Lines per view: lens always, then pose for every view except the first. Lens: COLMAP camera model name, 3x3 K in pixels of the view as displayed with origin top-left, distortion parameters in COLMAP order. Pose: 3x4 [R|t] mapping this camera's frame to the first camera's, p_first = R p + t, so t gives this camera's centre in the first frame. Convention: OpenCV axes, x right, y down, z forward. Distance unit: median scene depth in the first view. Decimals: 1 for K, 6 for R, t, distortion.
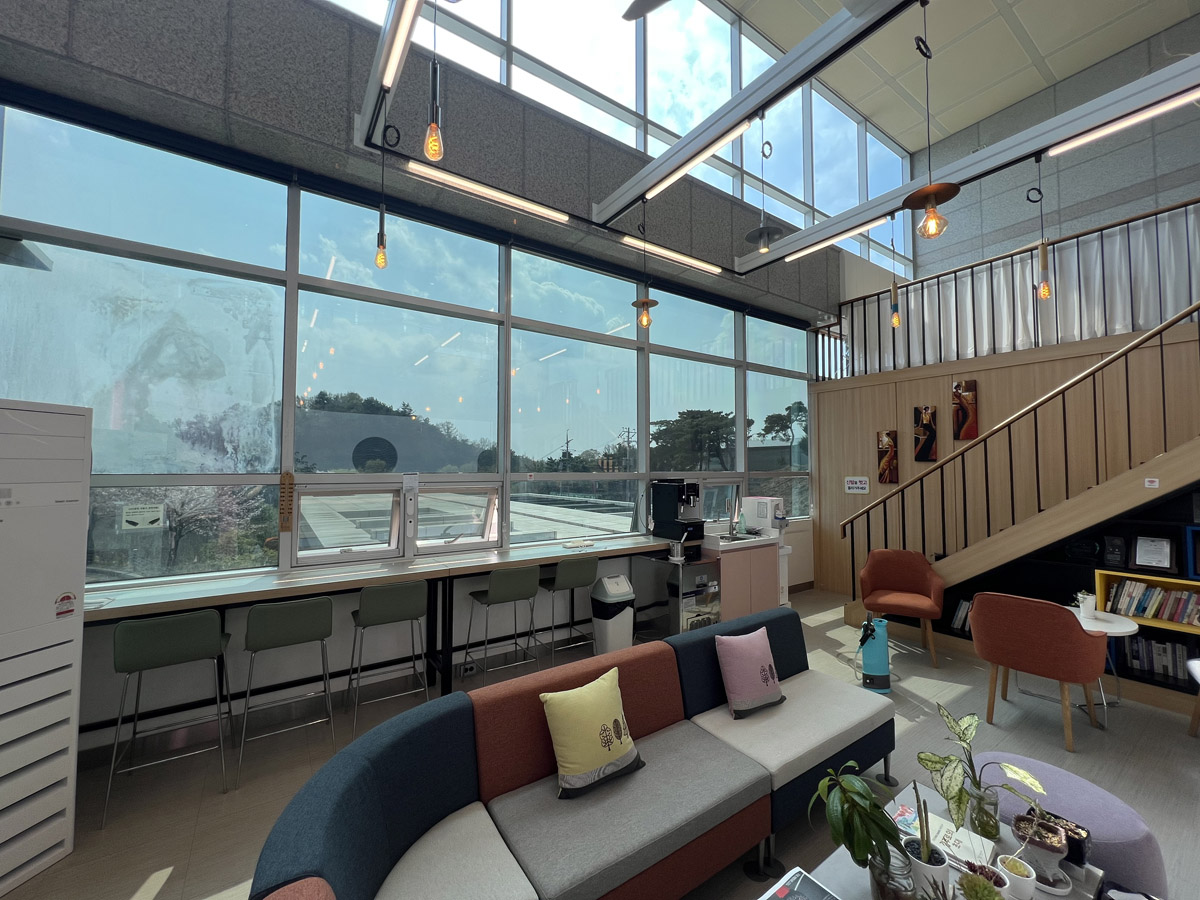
lens RADIAL K [[476.4, 0, 597.8], [0, 476.4, 449.6], [0, 0, 1]] dist [-0.000523, -0.000500]
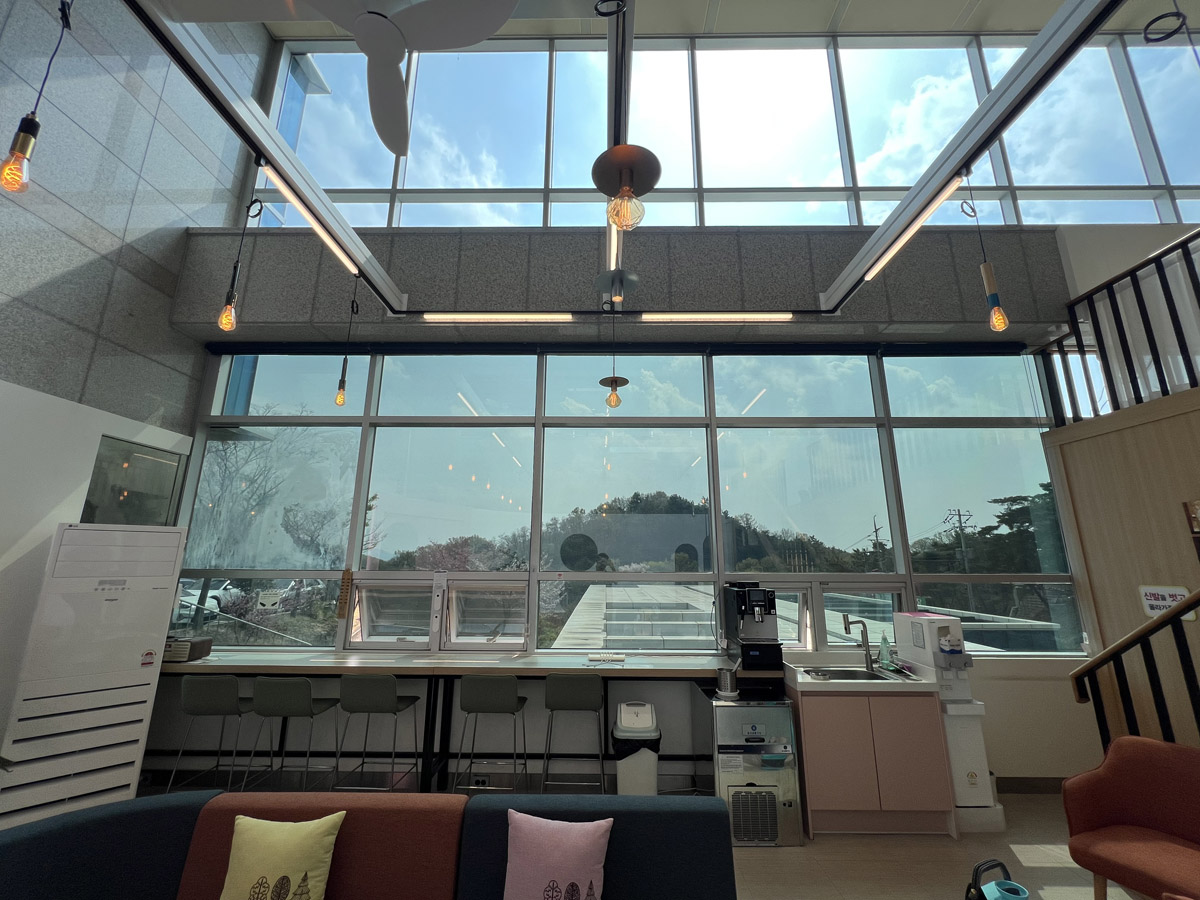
lens RADIAL K [[476.4, 0, 596.6], [0, 476.4, 449.7], [0, 0, 1]] dist [-0.000523, -0.000500]
pose [[0.819292, -0.127138, -0.559103, 0.461259], [0.018719, 0.980518, -0.195537, -0.003346], [0.573070, 0.149736, 0.805711, 0.223354]]
